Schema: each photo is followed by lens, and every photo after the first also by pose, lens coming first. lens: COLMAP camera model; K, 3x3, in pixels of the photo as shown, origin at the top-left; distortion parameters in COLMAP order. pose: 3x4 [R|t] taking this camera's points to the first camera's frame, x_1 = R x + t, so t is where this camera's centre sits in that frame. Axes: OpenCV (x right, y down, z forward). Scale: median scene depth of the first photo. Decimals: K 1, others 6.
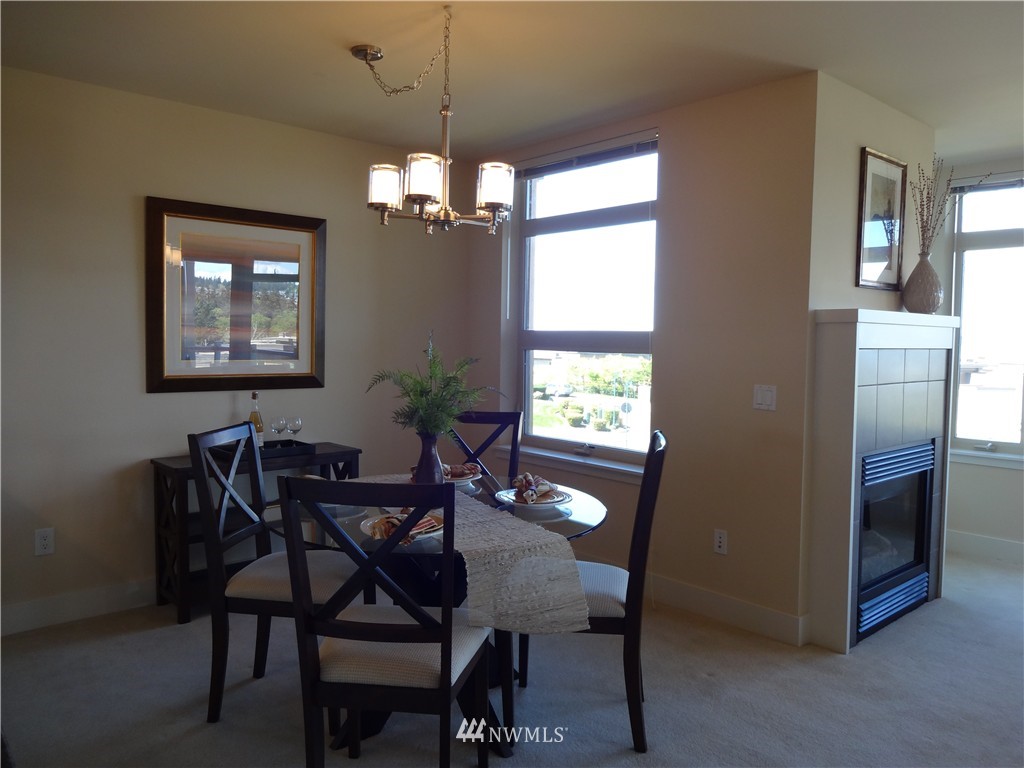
lens RADIAL K [[750.8, 0, 532.2], [0, 750.8, 374.2], [0, 0, 1]] dist [-0.009016, -0.001300]
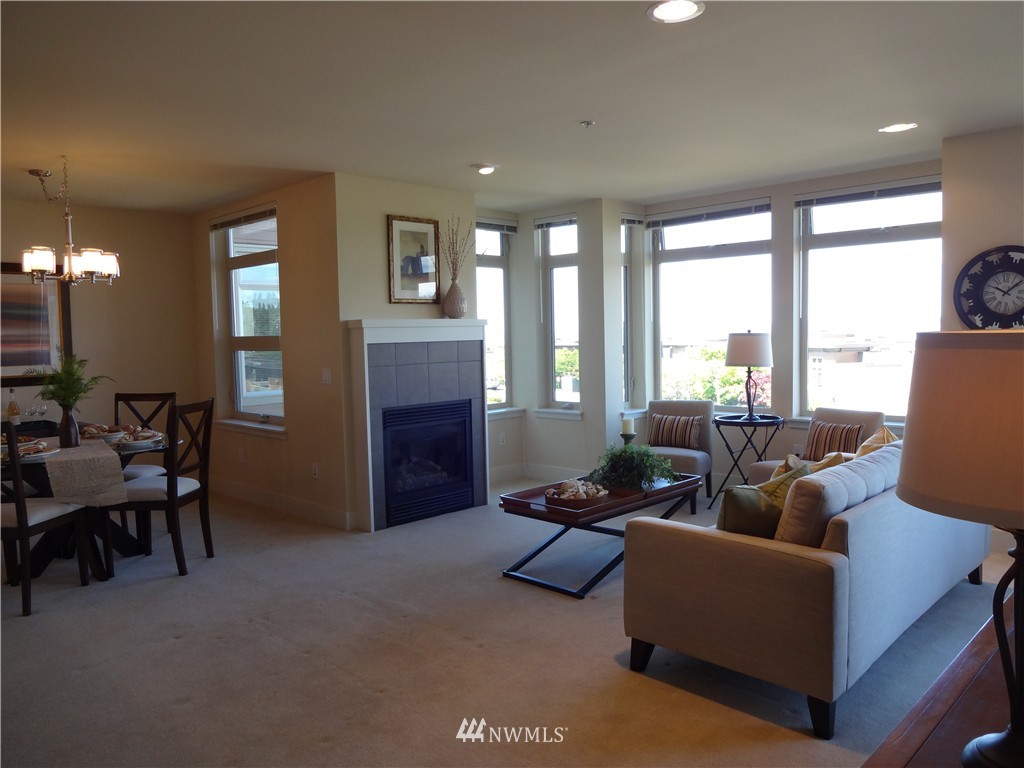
lens RADIAL K [[750.8, 0, 519.7], [0, 750.8, 374.3], [0, 0, 1]] dist [-0.009016, -0.001300]
pose [[0.997084, -0.041399, 0.064107, 0.545809], [0.040942, 0.999126, 0.008425, 0.026579], [-0.064400, -0.005776, 0.997907, -0.534499]]
